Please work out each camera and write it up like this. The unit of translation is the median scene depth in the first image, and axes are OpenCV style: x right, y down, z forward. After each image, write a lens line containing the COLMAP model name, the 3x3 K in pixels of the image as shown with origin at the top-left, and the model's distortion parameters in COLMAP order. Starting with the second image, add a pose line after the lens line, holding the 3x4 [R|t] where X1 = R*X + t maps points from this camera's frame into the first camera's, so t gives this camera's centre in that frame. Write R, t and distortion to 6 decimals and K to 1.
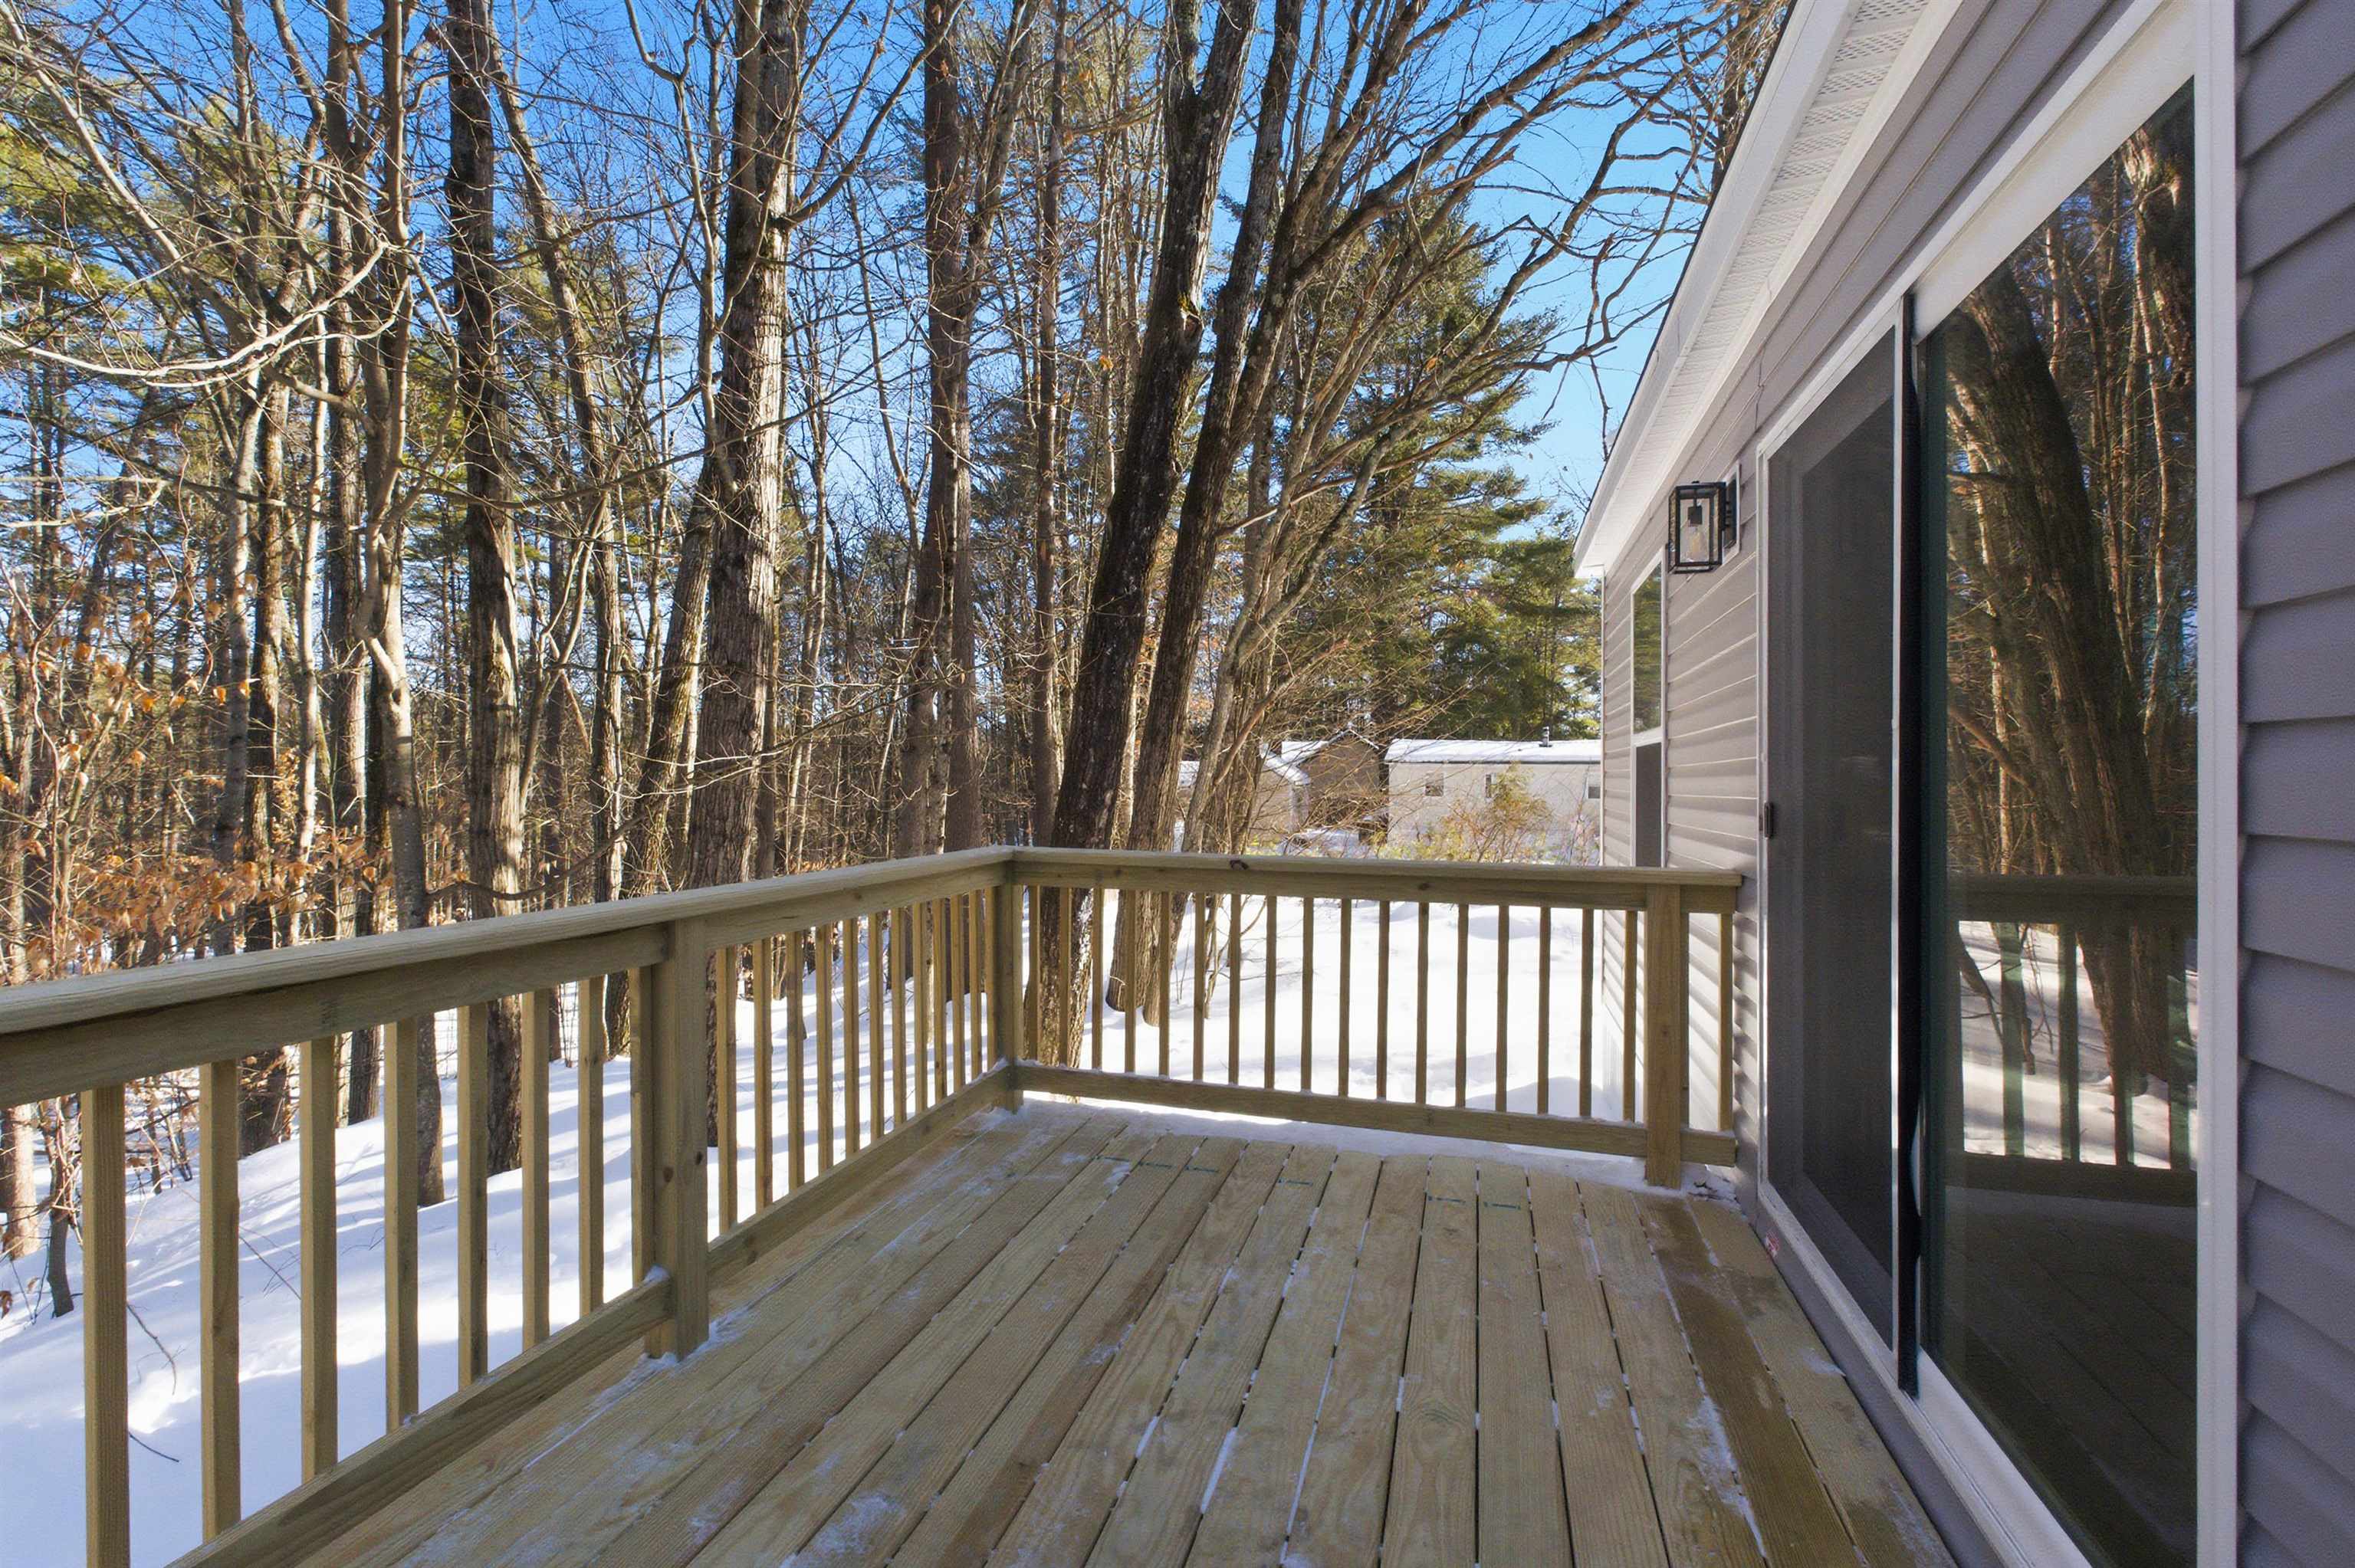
lens RADIAL K [[1027.9, 0, 1174.9], [0, 1027.9, 786.4], [0, 0, 1]] dist [-0.008321, 0.000287]
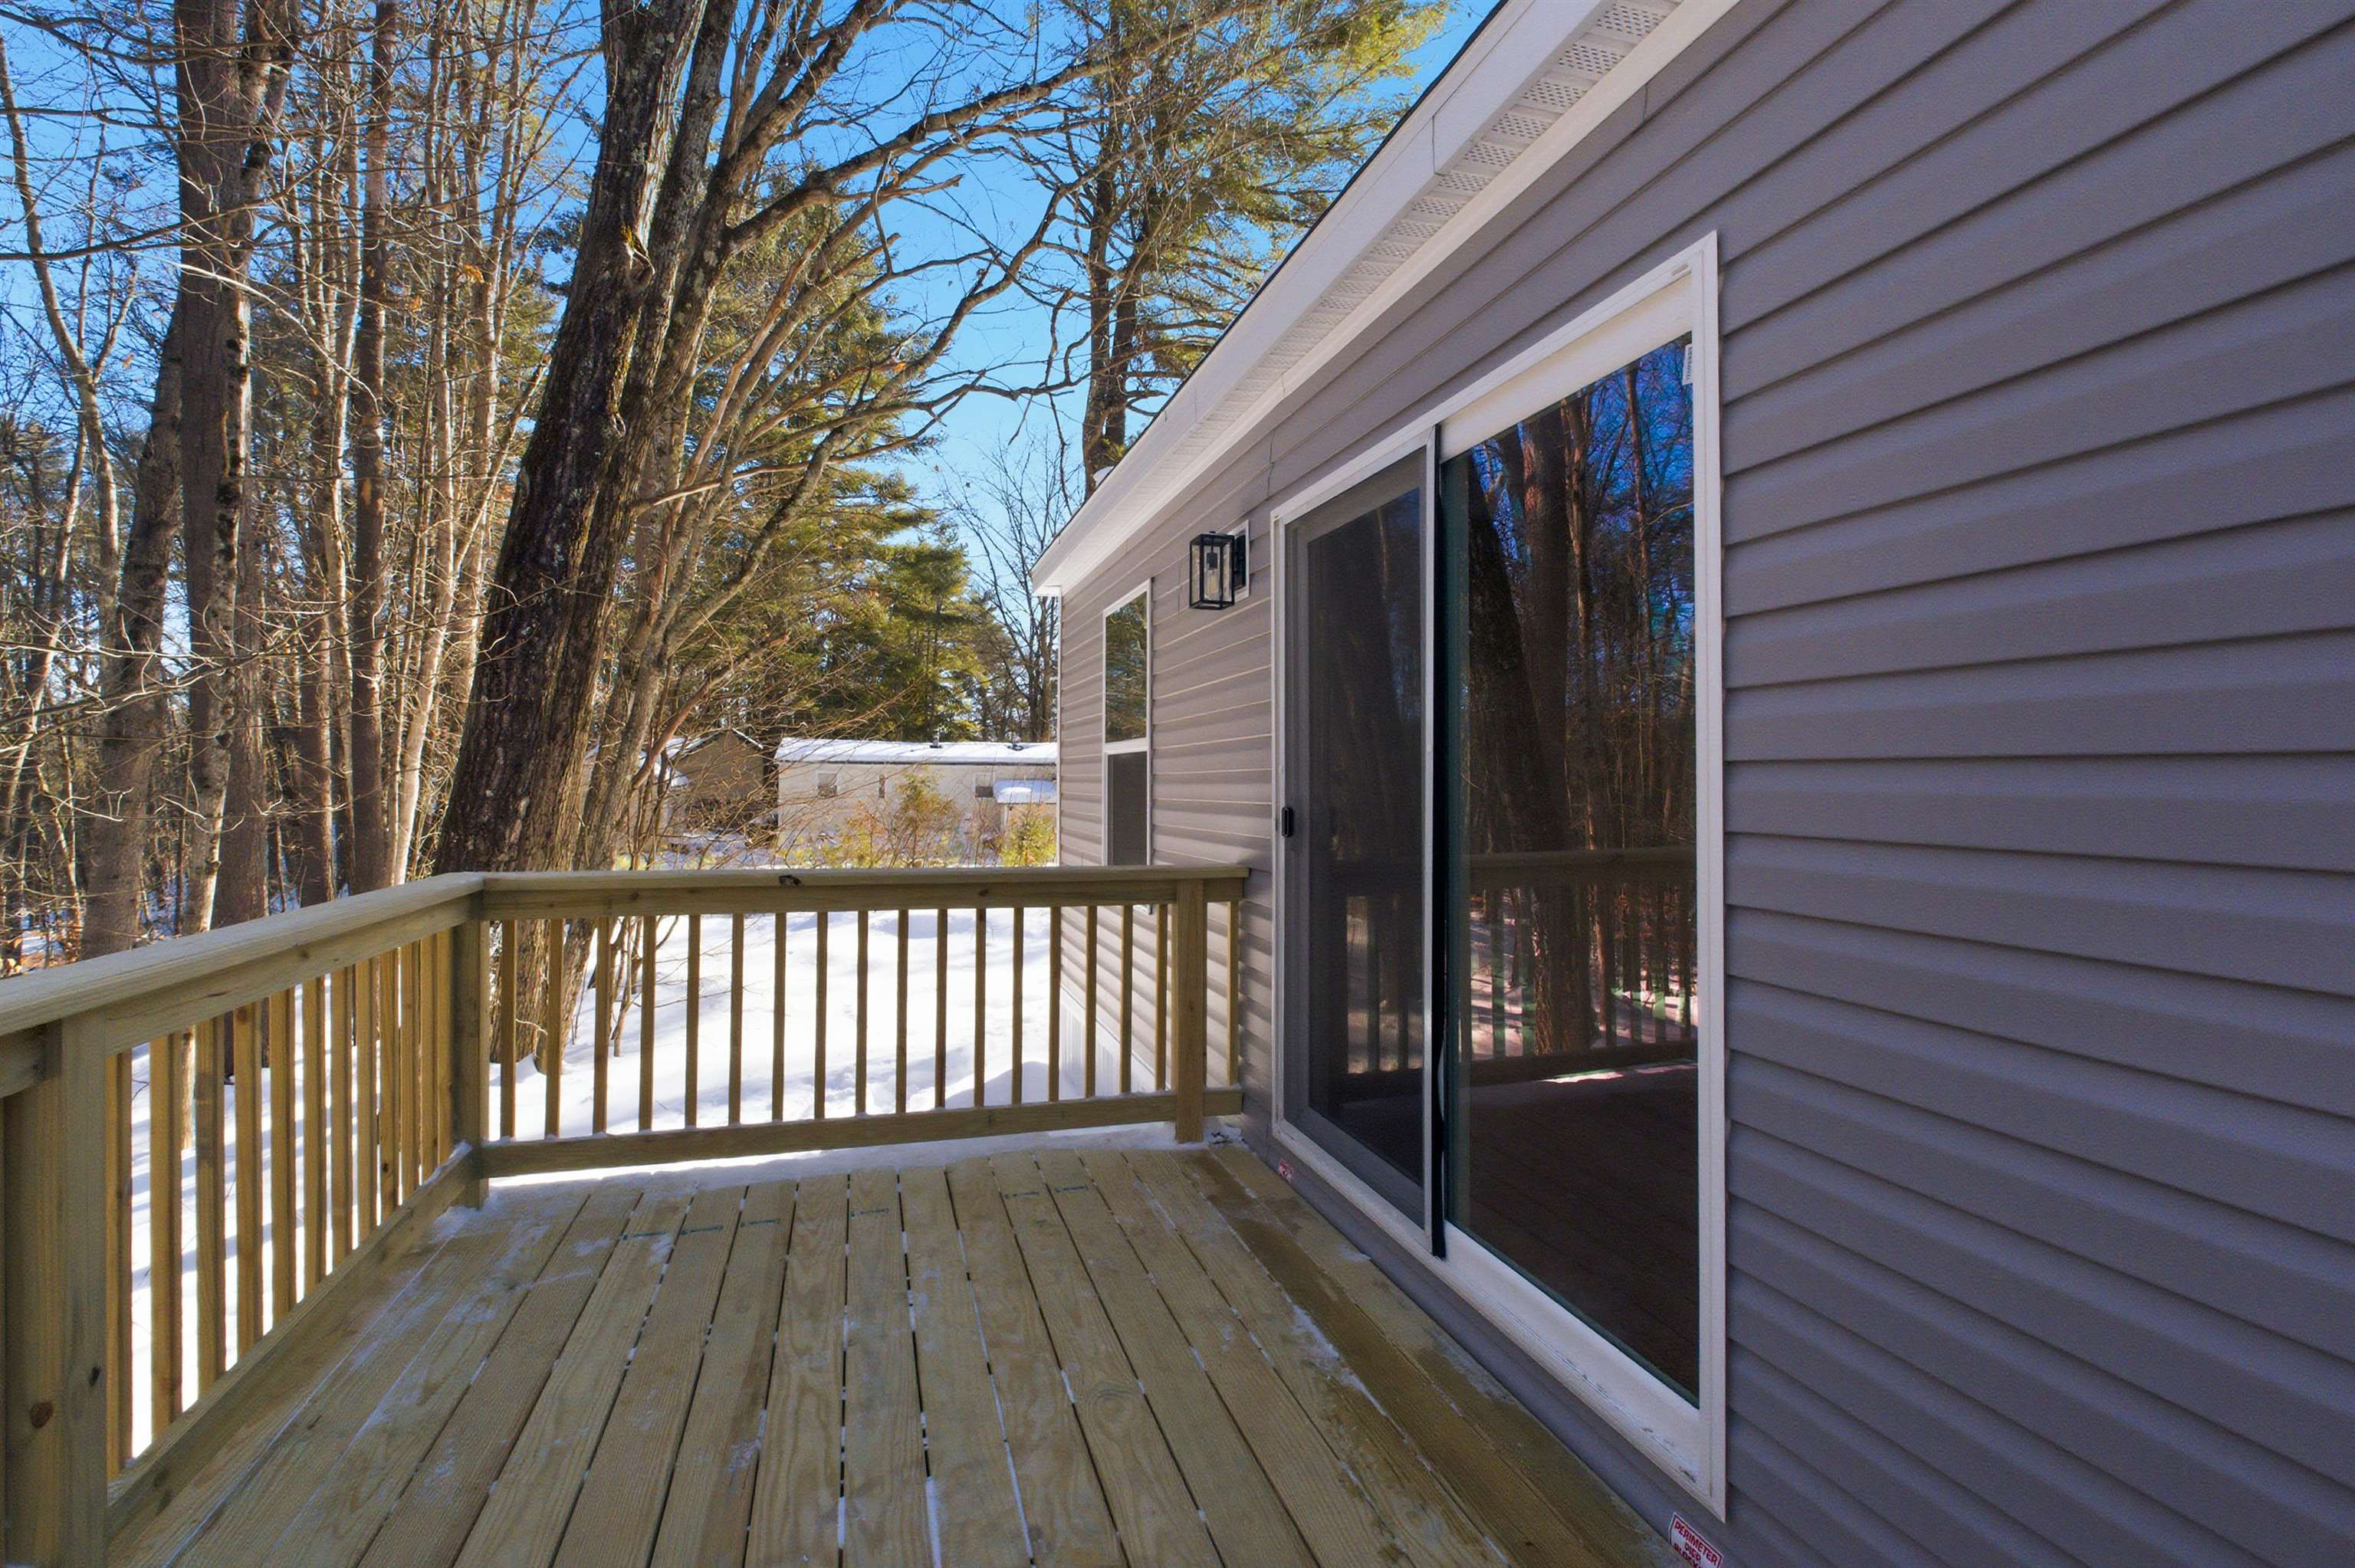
lens RADIAL K [[1027.9, 0, 1177.0], [0, 1027.9, 773.4], [0, 0, 1]] dist [-0.008321, 0.000287]
pose [[0.831274, 0.003269, 0.555853, -0.172824], [0.003877, 0.999924, -0.011679, -0.007856], [-0.555849, 0.011864, 0.831199, 0.048381]]
